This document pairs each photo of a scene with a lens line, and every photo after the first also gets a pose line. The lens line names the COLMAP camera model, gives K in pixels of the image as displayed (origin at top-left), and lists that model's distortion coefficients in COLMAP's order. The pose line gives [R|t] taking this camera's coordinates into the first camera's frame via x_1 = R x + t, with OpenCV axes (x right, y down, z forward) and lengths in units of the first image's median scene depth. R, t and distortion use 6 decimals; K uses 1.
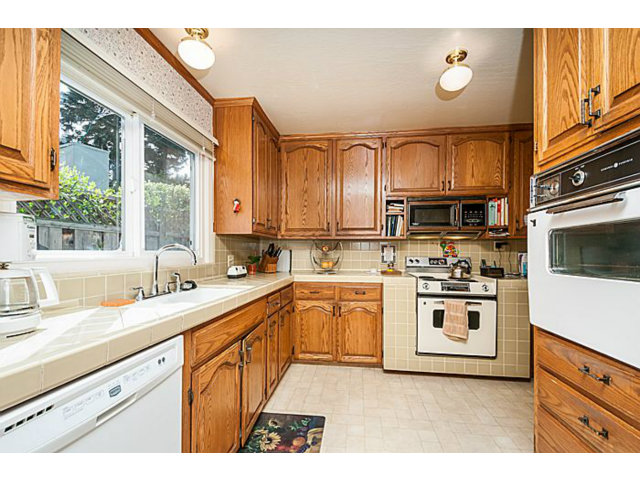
lens RADIAL K [[289.1, 0, 326.9], [0, 289.1, 250.9], [0, 0, 1]] dist [0.001197, -0.000200]
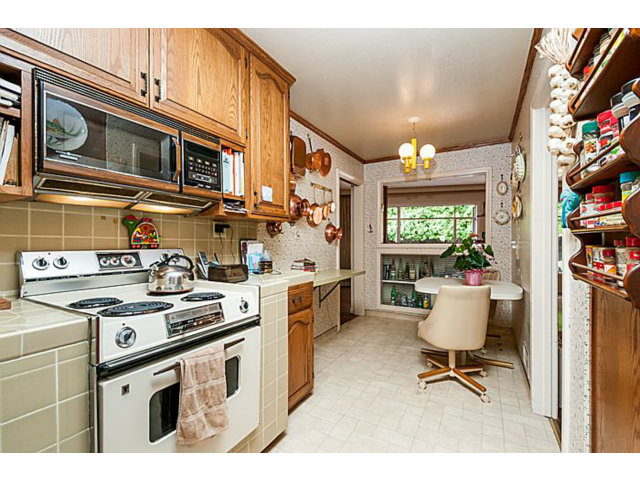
lens RADIAL K [[289.1, 0, 336.6], [0, 289.1, 244.7], [0, 0, 1]] dist [0.001197, -0.000200]
pose [[0.377212, -0.014611, 0.926012, 0.109018], [0.003027, 0.999890, 0.014544, 0.008672], [-0.926122, -0.002683, 0.377214, 0.573352]]
